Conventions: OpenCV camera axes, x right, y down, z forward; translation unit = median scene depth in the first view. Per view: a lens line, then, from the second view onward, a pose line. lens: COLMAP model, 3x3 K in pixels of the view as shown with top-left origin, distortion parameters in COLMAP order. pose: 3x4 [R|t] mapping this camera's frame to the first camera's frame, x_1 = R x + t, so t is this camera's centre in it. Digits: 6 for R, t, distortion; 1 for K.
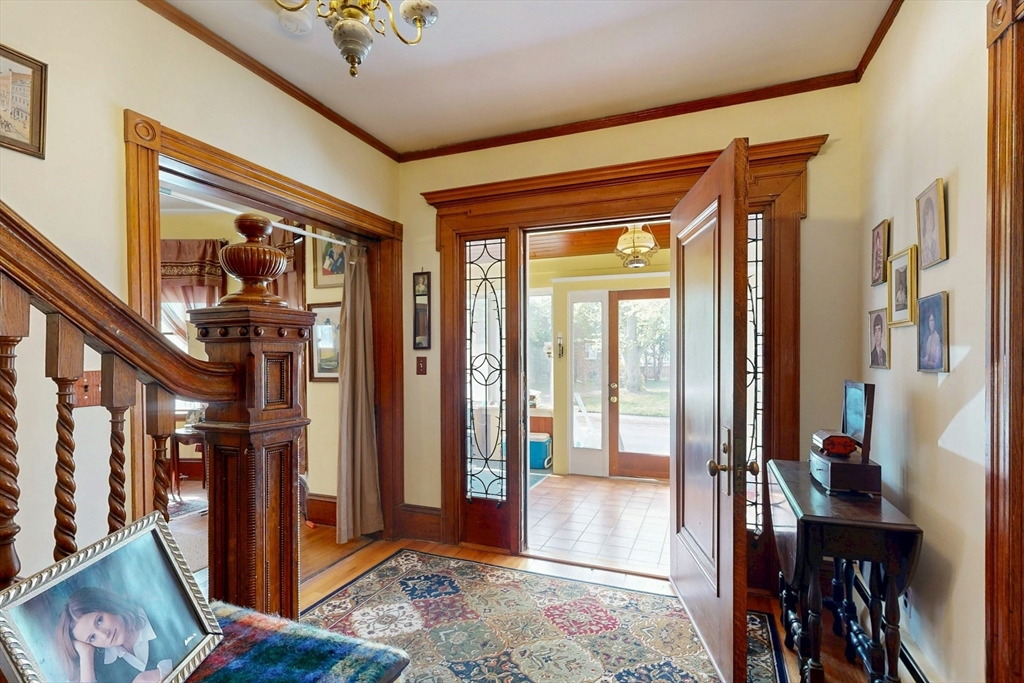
lens RADIAL K [[489.2, 0, 515.2], [0, 489.2, 357.8], [0, 0, 1]] dist [-0.000046, -0.000037]
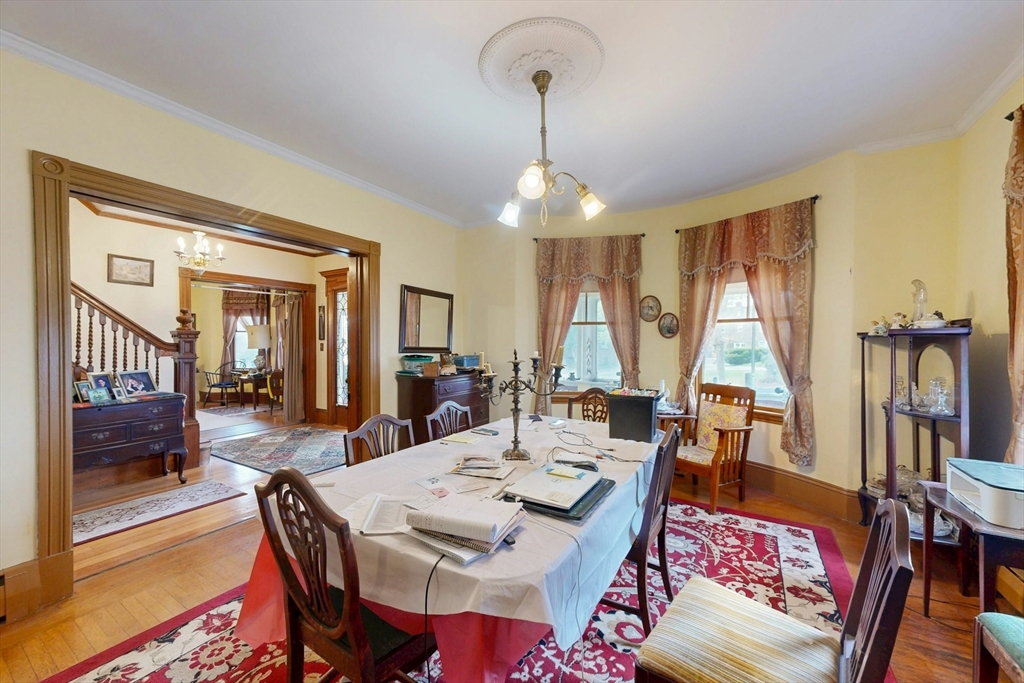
lens RADIAL K [[392.1, 0, 511.8], [0, 392.1, 341.0], [0, 0, 1]] dist [0.000202, 0.000031]
pose [[0.985999, 0.002978, -0.166723, 0.991298], [-0.004597, 0.999946, -0.009330, 0.001327], [0.166686, 0.009966, 0.985960, -0.652236]]
